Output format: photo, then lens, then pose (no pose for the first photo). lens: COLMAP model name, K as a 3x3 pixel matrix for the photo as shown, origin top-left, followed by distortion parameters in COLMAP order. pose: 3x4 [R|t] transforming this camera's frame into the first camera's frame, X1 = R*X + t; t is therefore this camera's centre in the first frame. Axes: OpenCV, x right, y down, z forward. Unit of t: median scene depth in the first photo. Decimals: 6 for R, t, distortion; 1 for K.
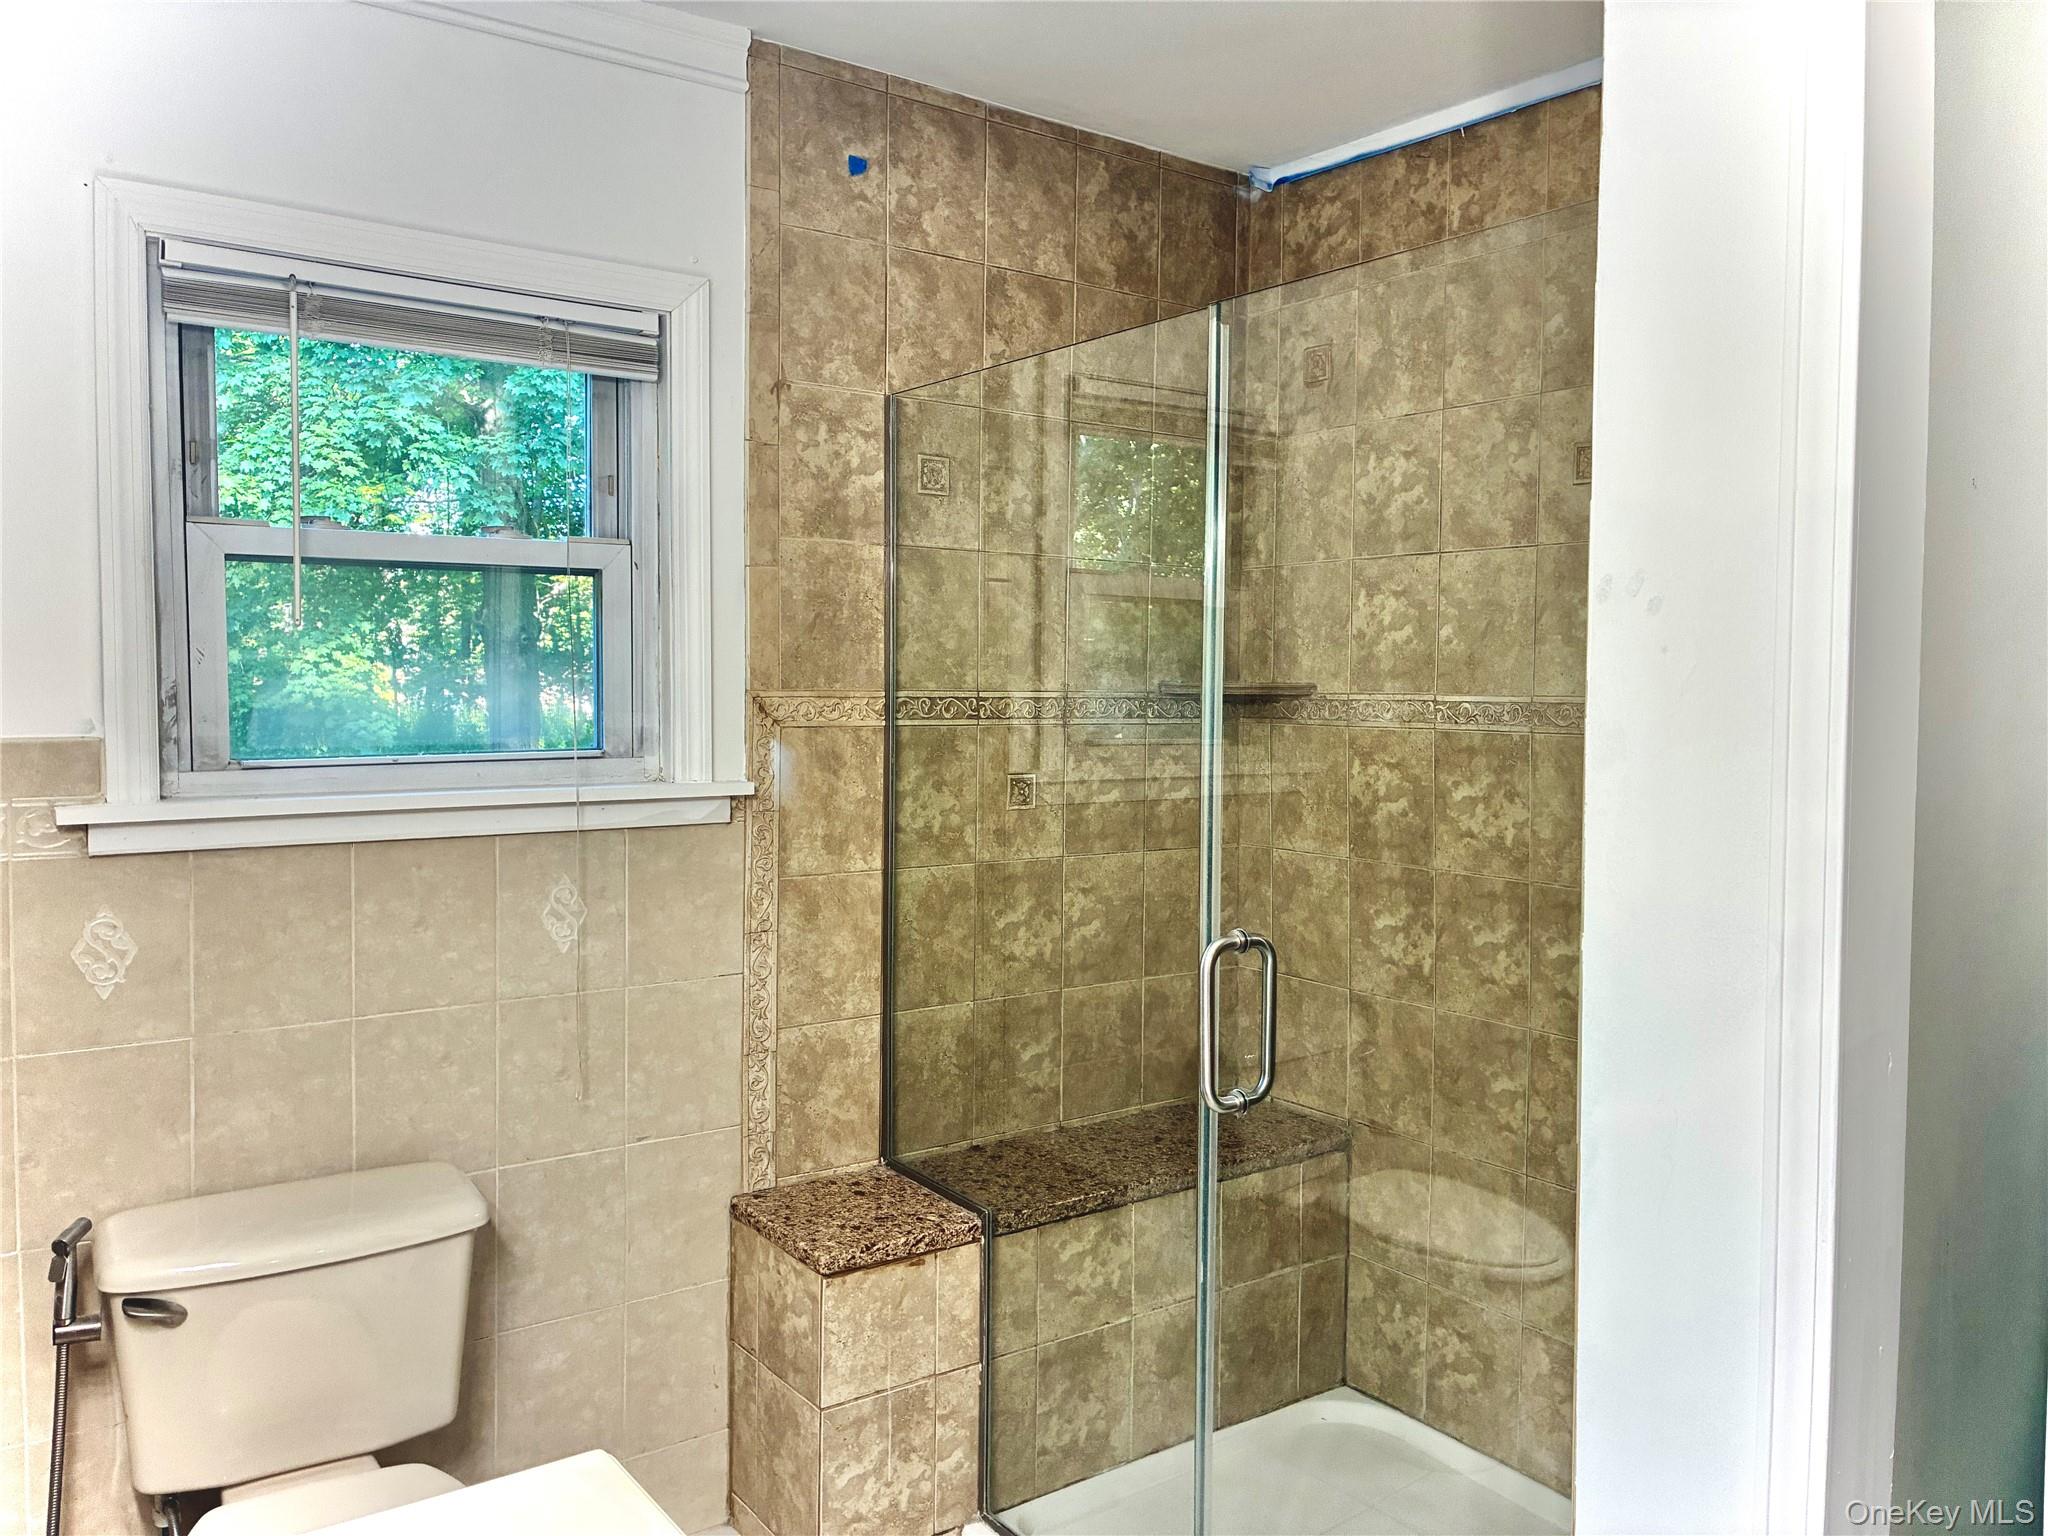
lens RADIAL K [[1543.2, 0, 1027.6], [0, 1543.2, 753.9], [0, 0, 1]] dist [-0.031360, 0.024278]
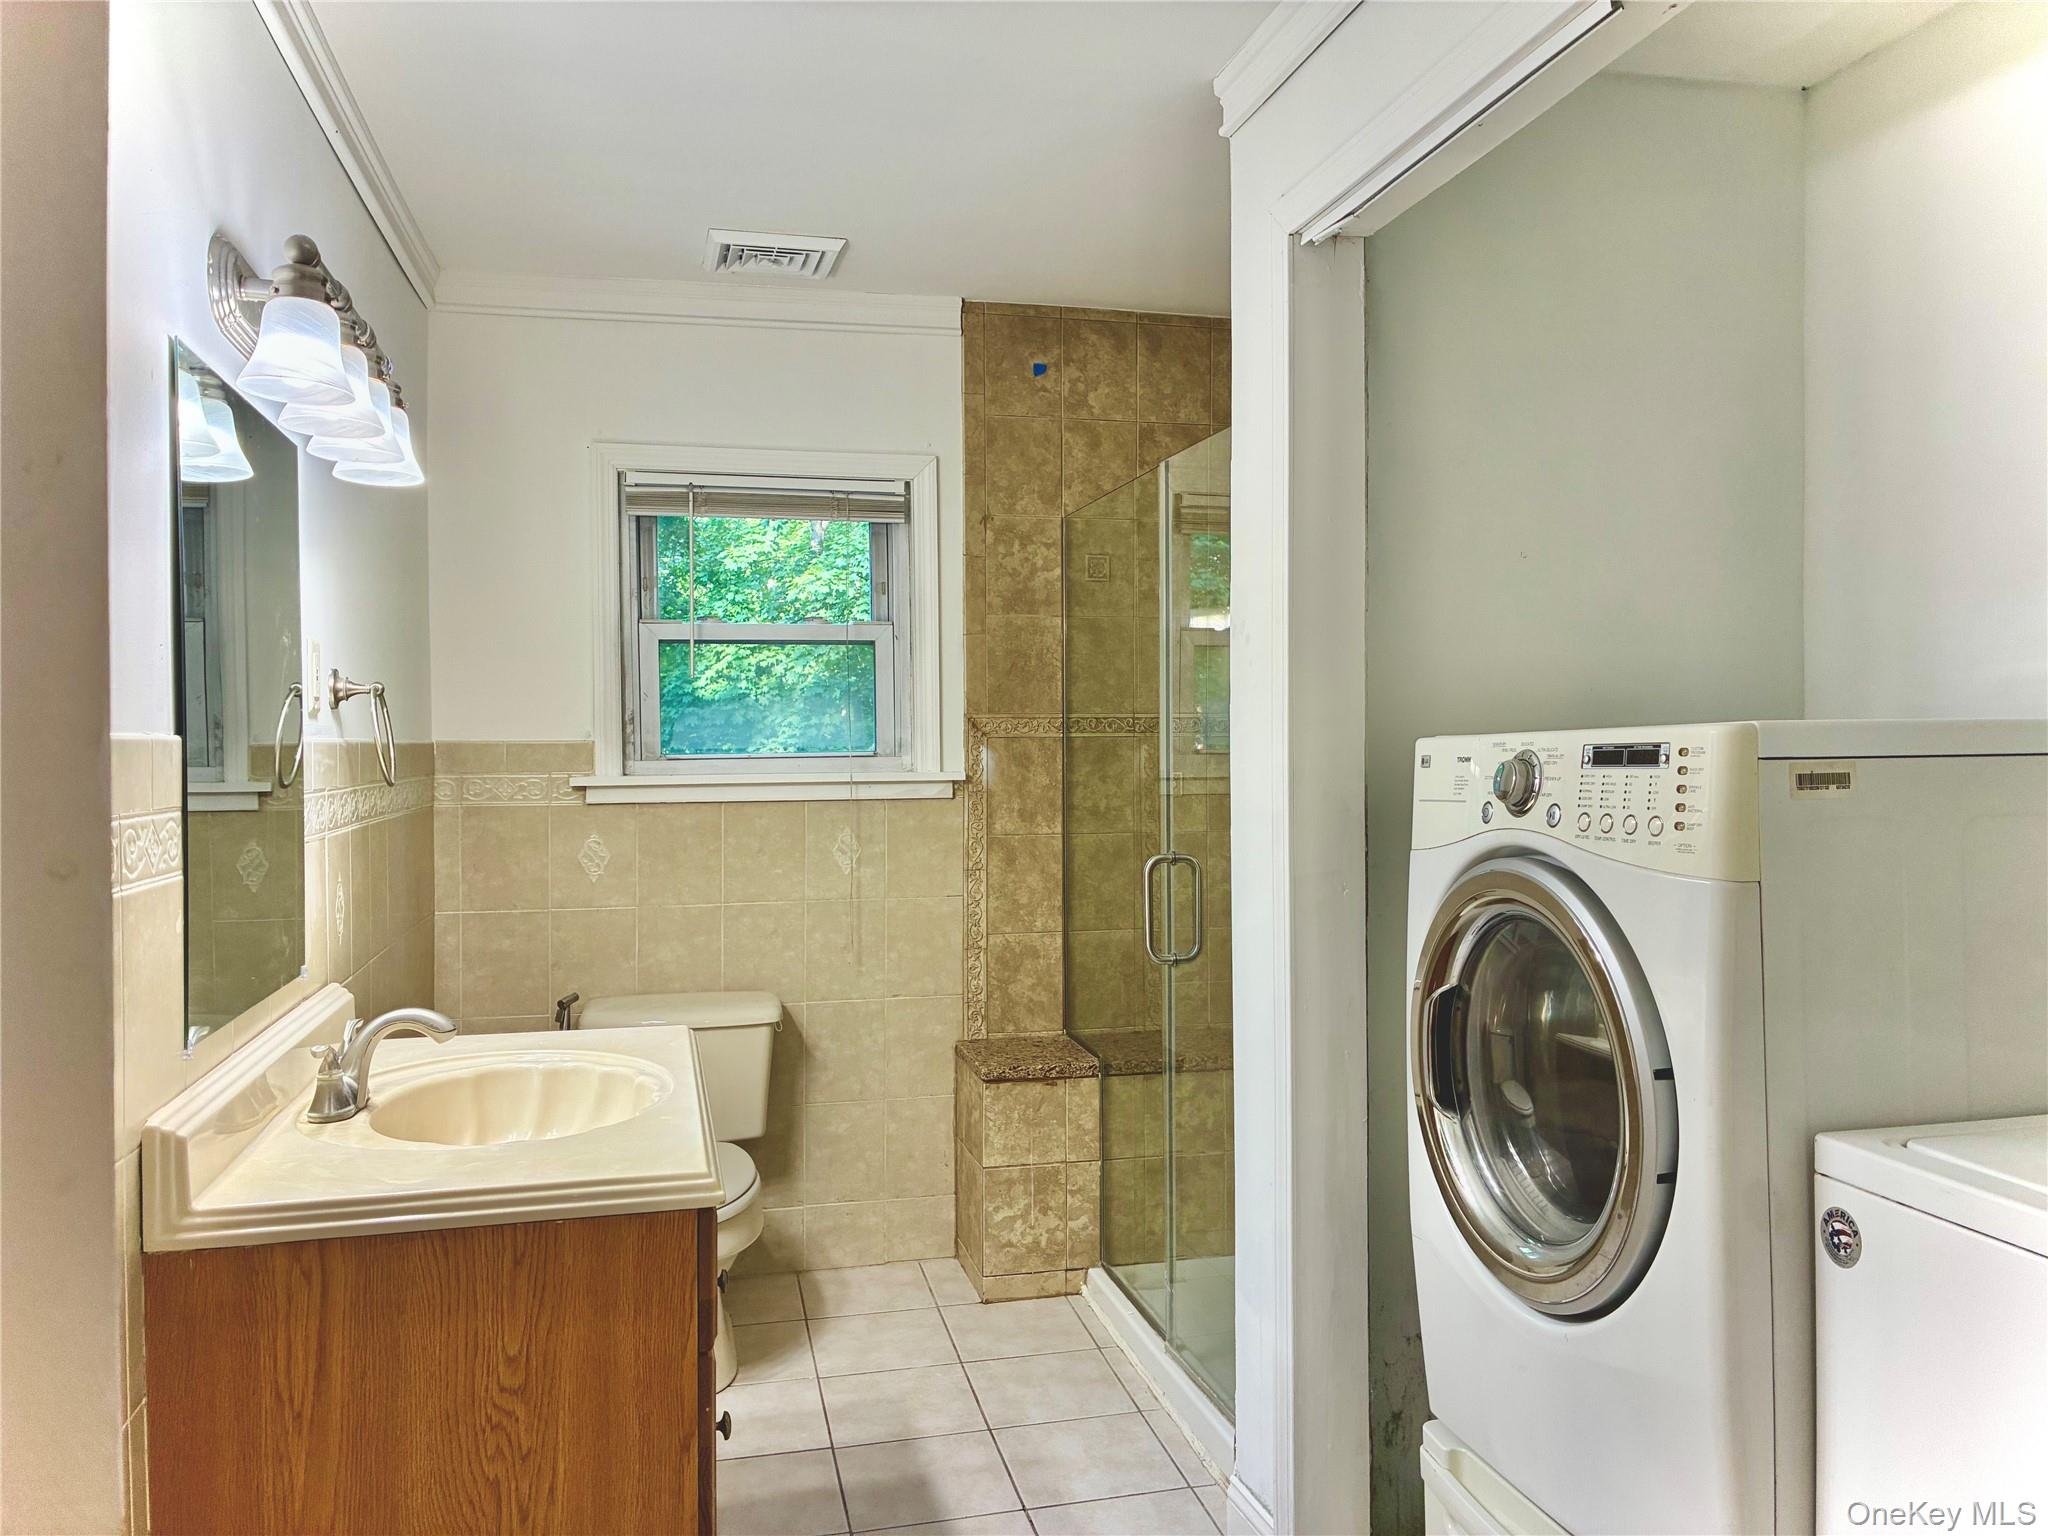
lens RADIAL K [[1543.2, 0, 1020.3], [0, 1543.2, 767.5], [0, 0, 1]] dist [-0.031360, 0.024278]
pose [[0.922419, -0.005032, -0.386158, 0.471512], [-0.005979, 0.999609, -0.027309, 0.055103], [0.386145, 0.027499, 0.922028, -0.416156]]
